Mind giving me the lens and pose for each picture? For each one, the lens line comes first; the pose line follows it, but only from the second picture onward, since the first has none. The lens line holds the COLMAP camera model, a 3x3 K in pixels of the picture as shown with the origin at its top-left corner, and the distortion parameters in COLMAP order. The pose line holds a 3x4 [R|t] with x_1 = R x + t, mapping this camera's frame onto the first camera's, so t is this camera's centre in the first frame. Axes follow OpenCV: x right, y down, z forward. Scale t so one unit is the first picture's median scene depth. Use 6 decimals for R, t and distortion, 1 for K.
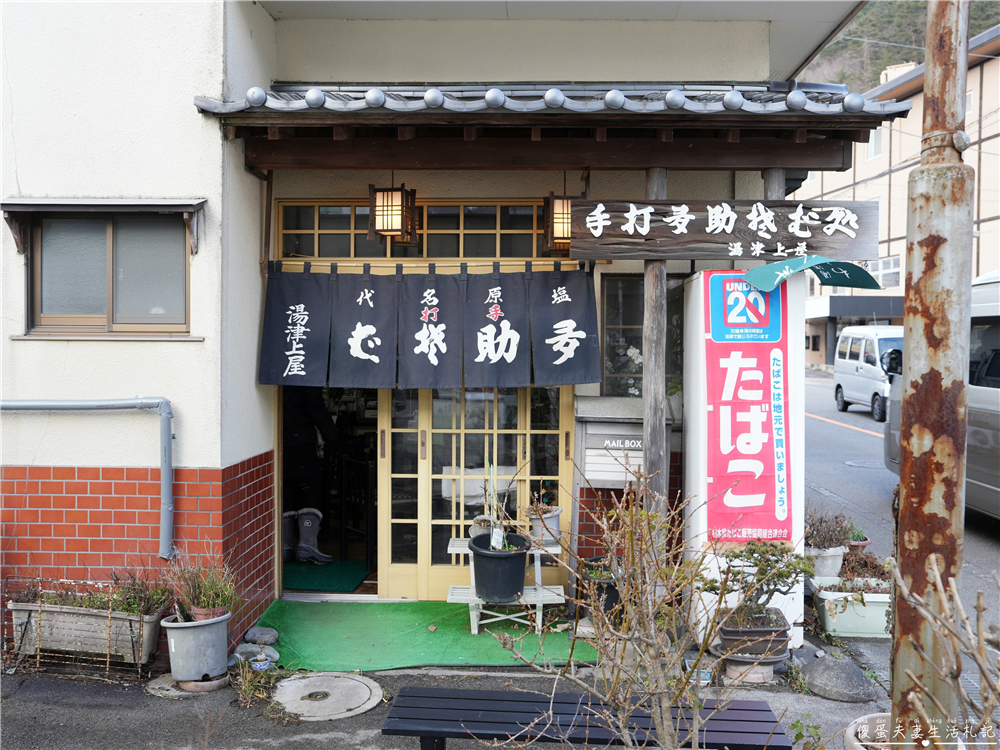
lens RADIAL K [[1031.9, 0, 500.7], [0, 1031.9, 371.6], [0, 0, 1]] dist [-0.020342, 0.000000]
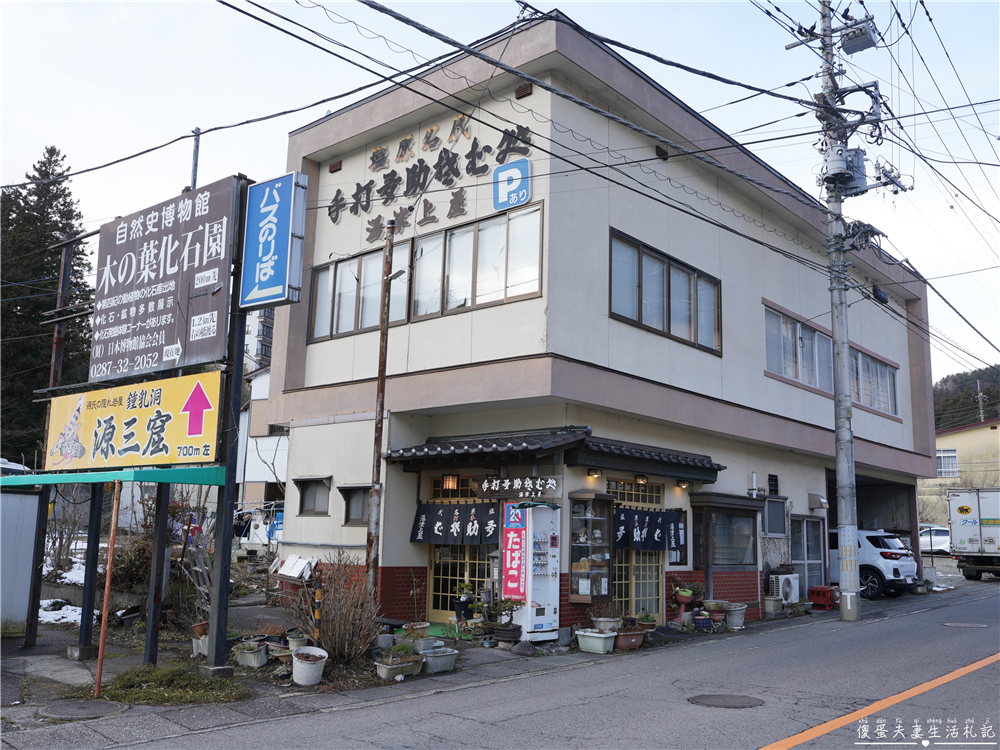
lens RADIAL K [[891.1, 0, 500.2], [0, 891.1, 378.3], [0, 0, 1]] dist [-0.014757, -0.001257]
pose [[0.774366, -0.101165, -0.624599, 1.727692], [-0.031828, 0.979658, -0.198132, 0.053508], [0.631937, 0.173306, 0.755394, -0.921998]]
